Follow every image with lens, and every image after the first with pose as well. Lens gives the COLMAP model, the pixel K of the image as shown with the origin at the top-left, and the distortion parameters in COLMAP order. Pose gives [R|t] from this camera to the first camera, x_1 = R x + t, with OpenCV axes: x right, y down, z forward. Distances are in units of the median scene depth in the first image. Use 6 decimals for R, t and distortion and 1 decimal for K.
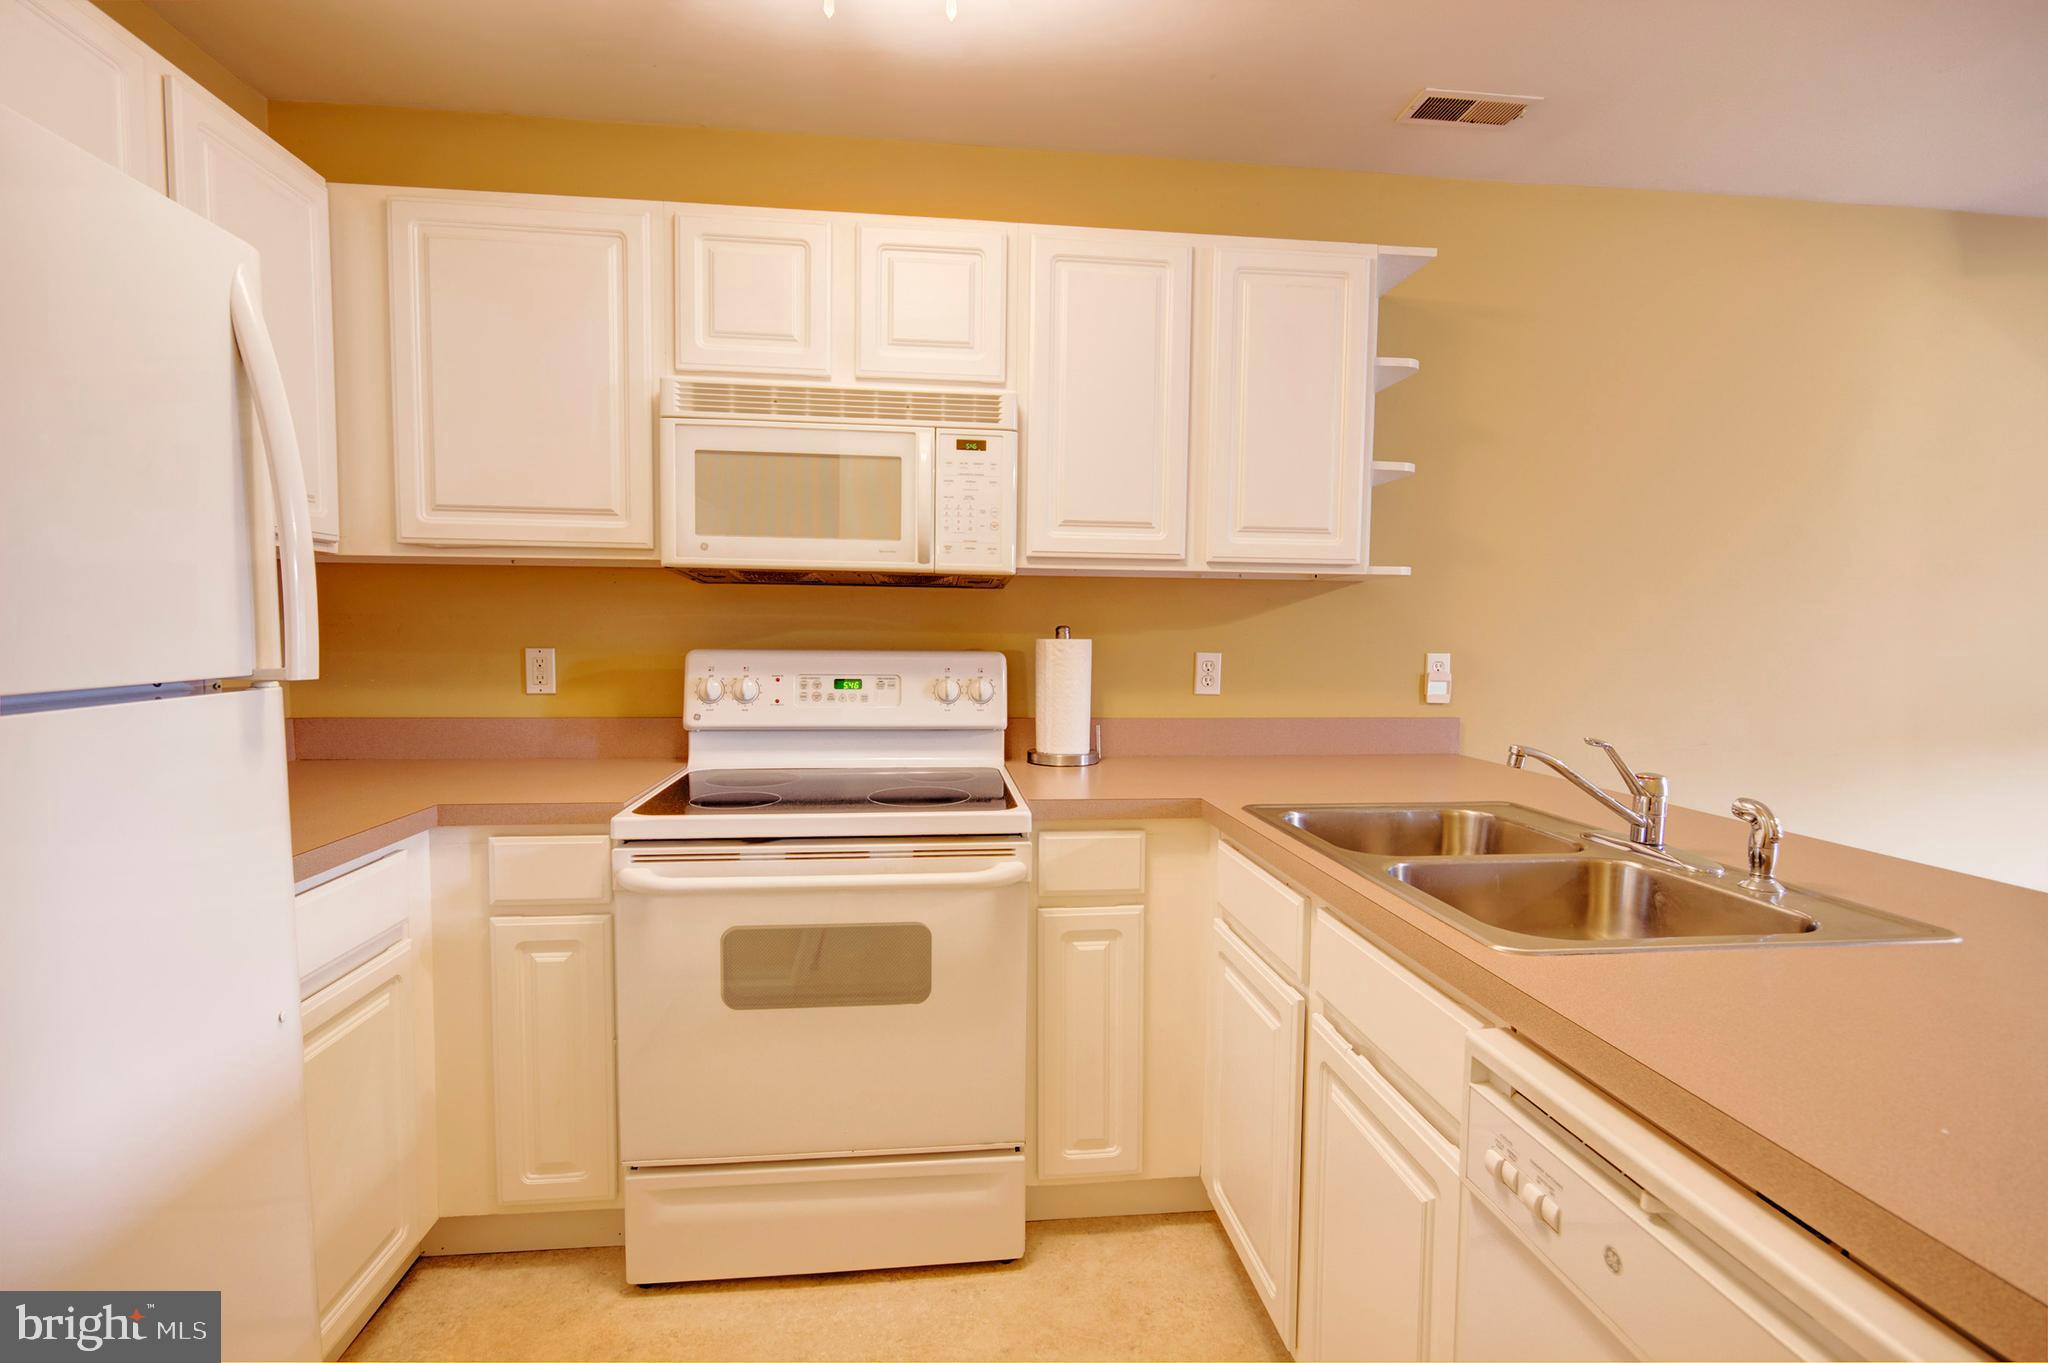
lens RADIAL K [[947.3, 0, 1024.0], [0, 947.3, 681.5], [0, 0, 1]] dist [0.000960, 0.000401]
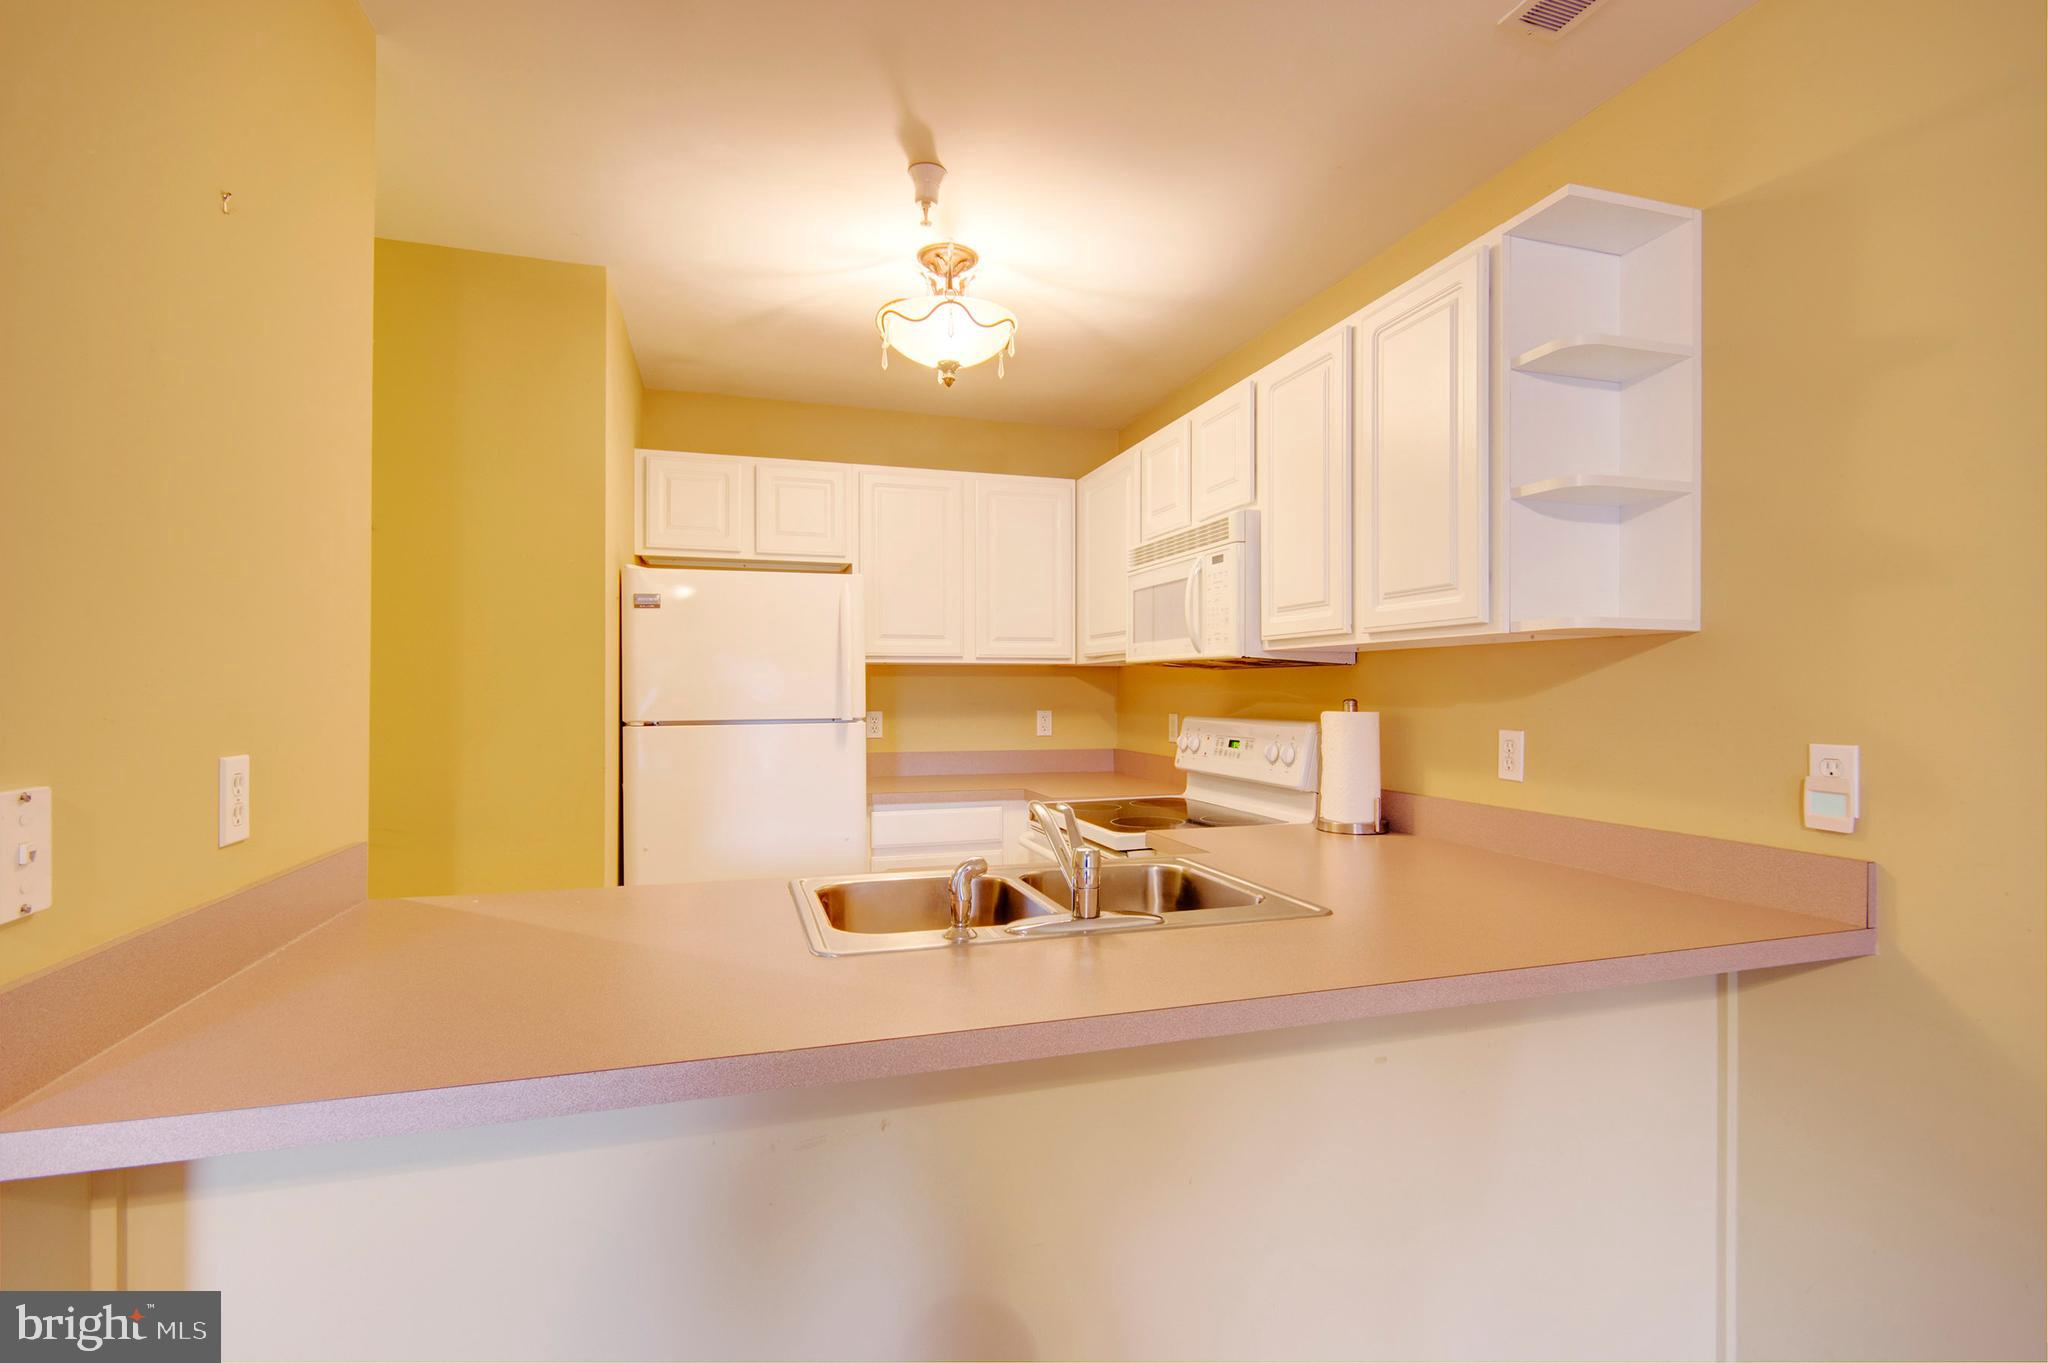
lens RADIAL K [[947.3, 0, 1024.0], [0, 947.3, 681.5], [0, 0, 1]] dist [0.000960, 0.000401]
pose [[0.190925, -0.021592, -0.981367, 1.029668], [-0.058330, 0.997742, -0.033300, -0.022500], [0.979870, 0.063601, 0.189235, 0.451283]]
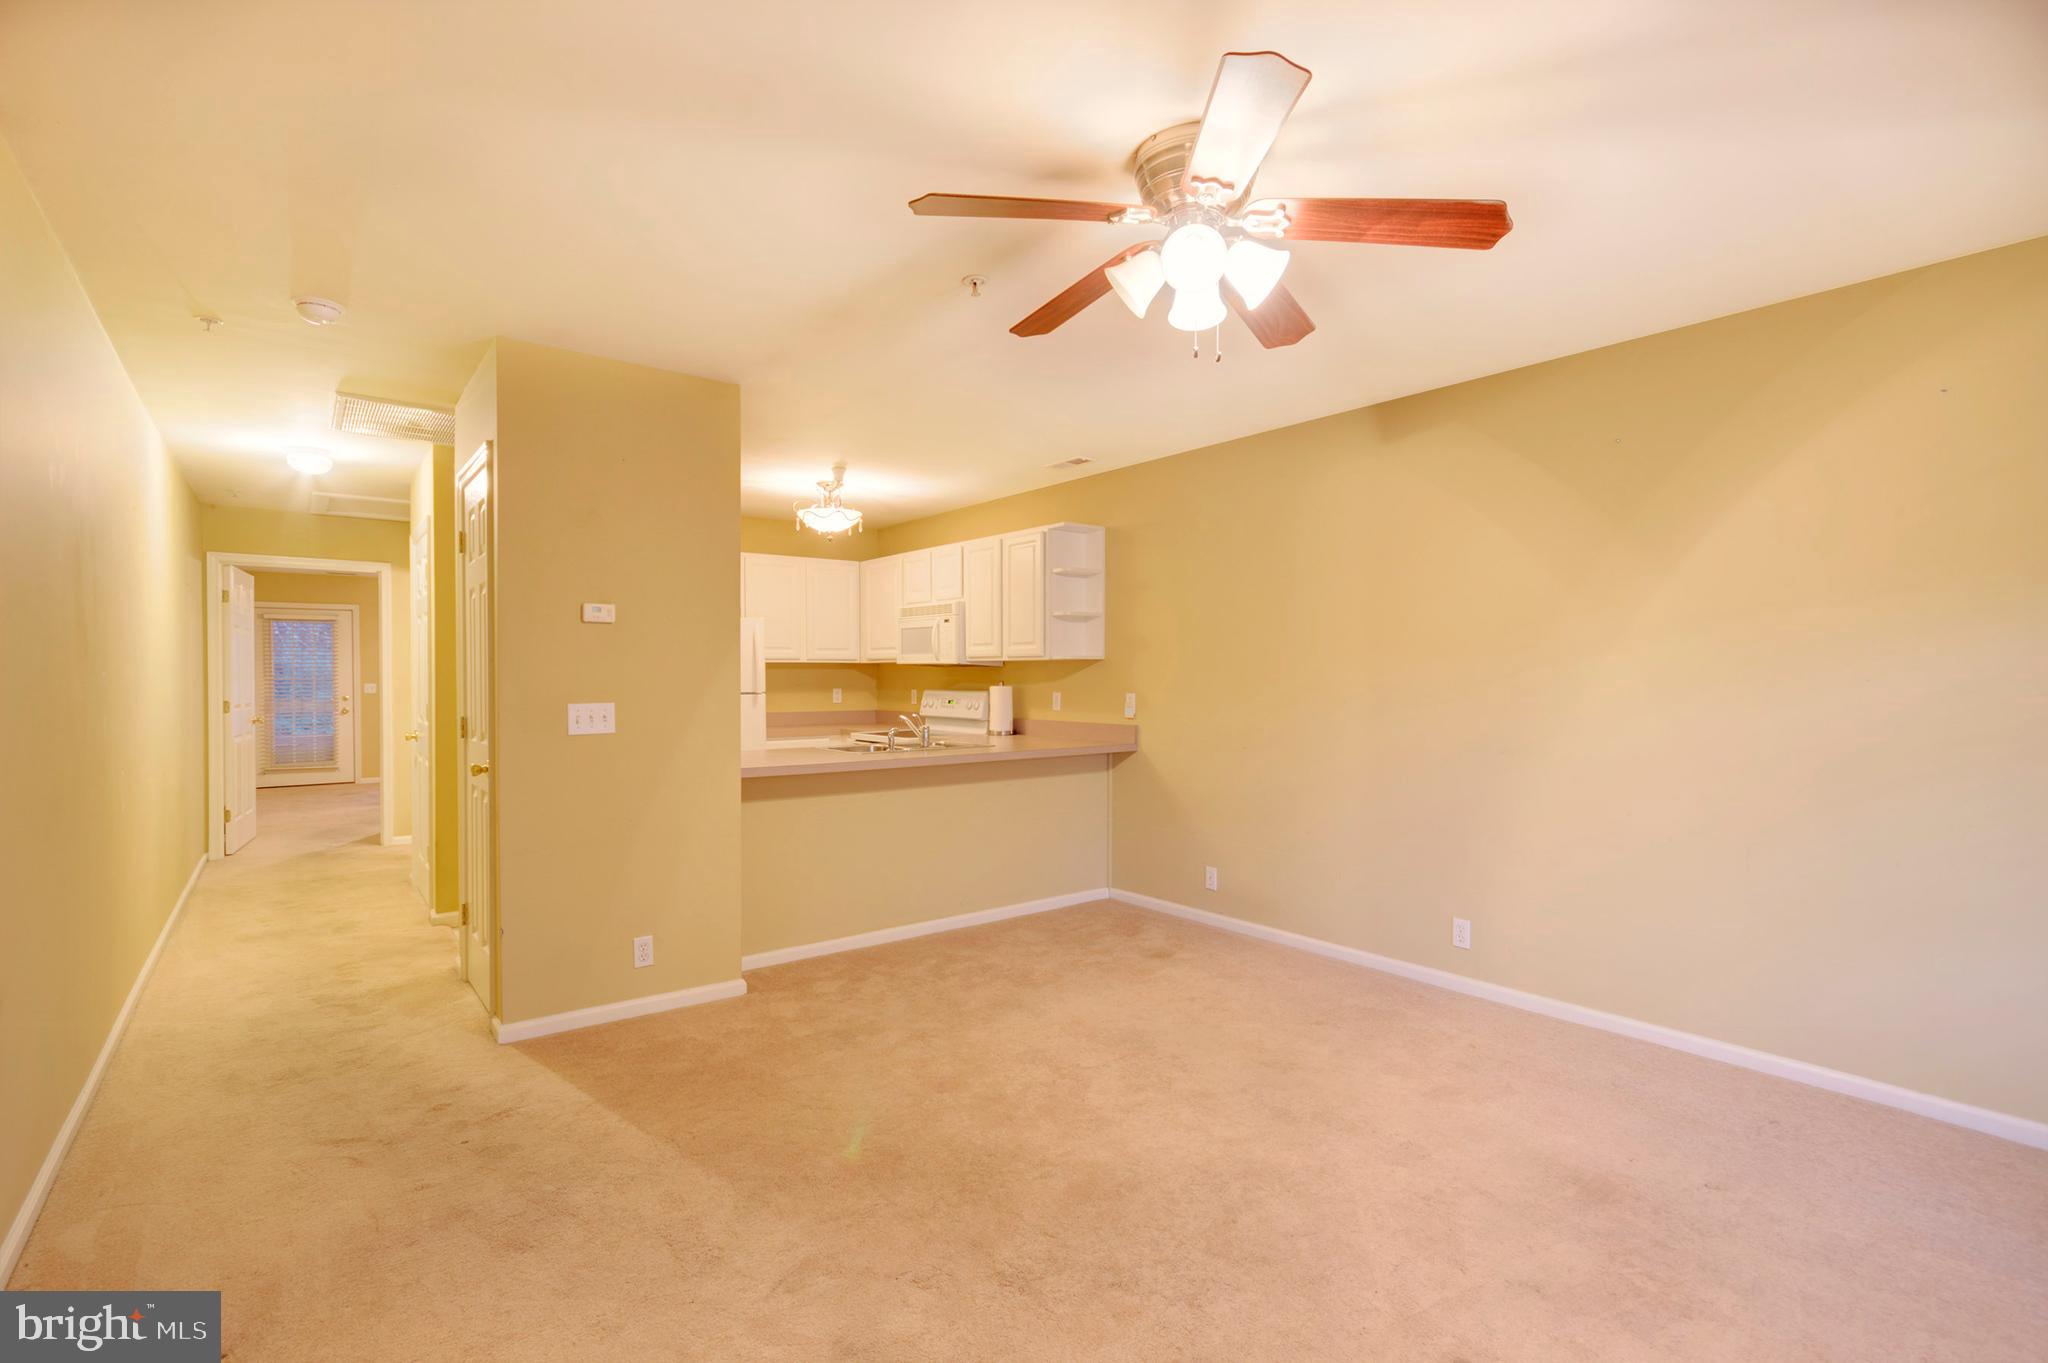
lens RADIAL K [[947.3, 0, 1024.0], [0, 947.3, 681.5], [0, 0, 1]] dist [0.000960, 0.000401]
pose [[0.519550, -0.005269, -0.854424, 2.327096], [-0.043219, 0.998539, -0.032438, 0.023696], [0.853346, 0.053780, 0.518563, -0.291774]]
